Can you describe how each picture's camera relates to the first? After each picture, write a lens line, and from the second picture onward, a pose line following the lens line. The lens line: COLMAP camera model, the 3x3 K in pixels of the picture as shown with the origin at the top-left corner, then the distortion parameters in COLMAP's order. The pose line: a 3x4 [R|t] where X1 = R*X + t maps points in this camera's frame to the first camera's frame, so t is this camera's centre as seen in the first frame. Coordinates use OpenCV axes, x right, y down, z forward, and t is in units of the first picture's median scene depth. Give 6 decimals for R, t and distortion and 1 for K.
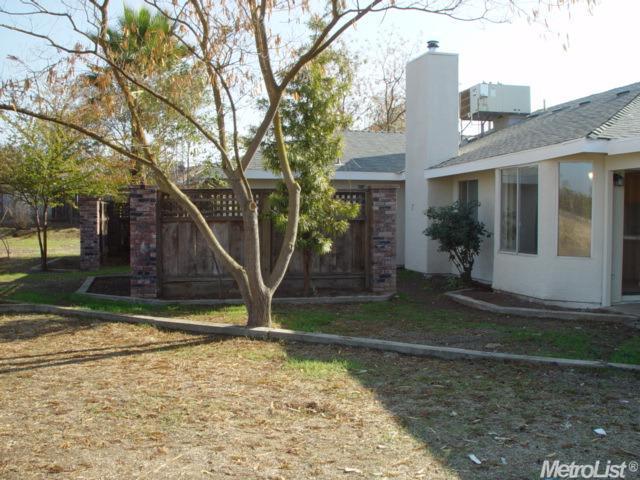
lens RADIAL K [[726.3, 0, 320.5], [0, 726.3, 237.7], [0, 0, 1]] dist [-0.133516, 0.000000]
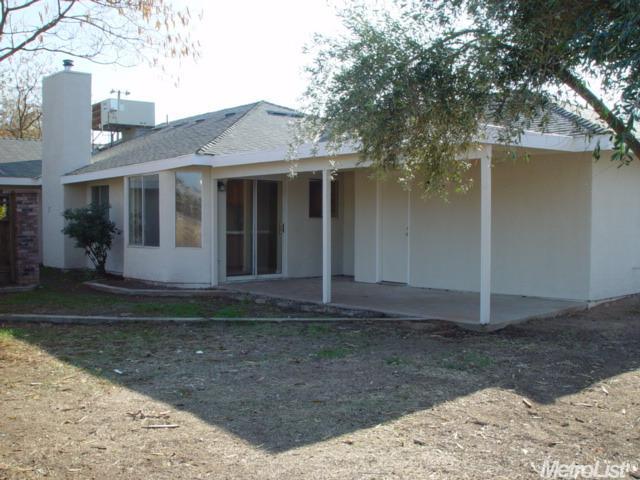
lens RADIAL K [[726.3, 0, 319.1], [0, 726.3, 240.0], [0, 0, 1]] dist [-0.133516, 0.000000]
pose [[0.876109, -0.020466, 0.481679, -0.047461], [0.021685, 0.999760, 0.003036, 0.012564], [-0.481625, 0.007786, 0.876343, -0.190092]]
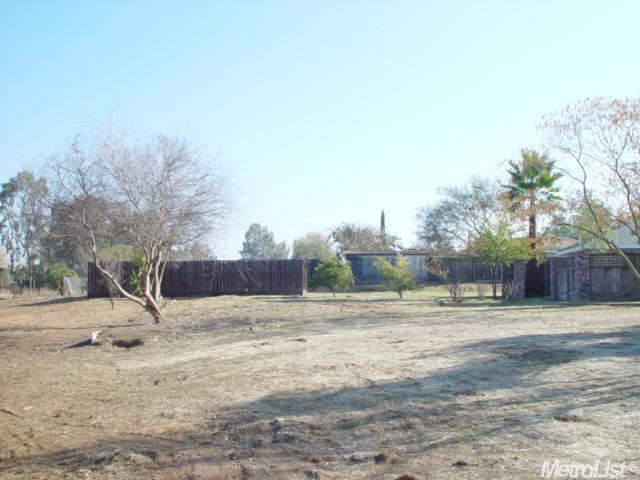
lens RADIAL K [[726.3, 0, 320.9], [0, 726.3, 239.3], [0, 0, 1]] dist [-0.133516, 0.000000]
pose [[0.943971, -0.024443, -0.329122, -0.264904], [-0.007660, 0.995362, -0.095893, 0.102415], [0.329939, 0.093042, 0.939406, -1.291959]]
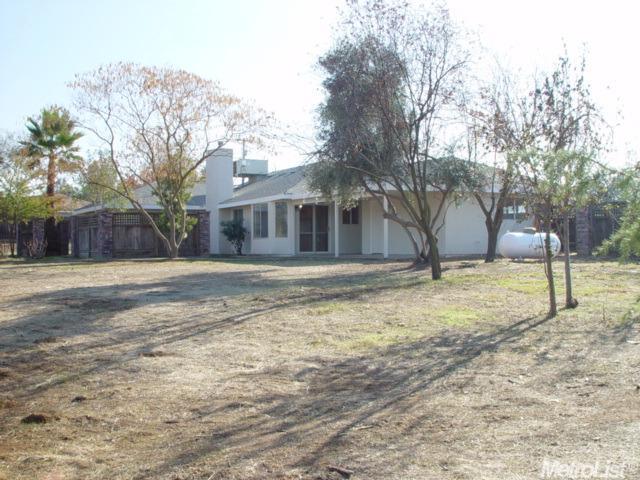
lens RADIAL K [[726.3, 0, 319.3], [0, 726.3, 239.3], [0, 0, 1]] dist [-0.133516, 0.000000]
pose [[0.943151, -0.008374, 0.332258, -0.343013], [0.022046, 0.999057, -0.037399, 0.115135], [-0.331631, 0.042598, 0.942447, -1.332950]]
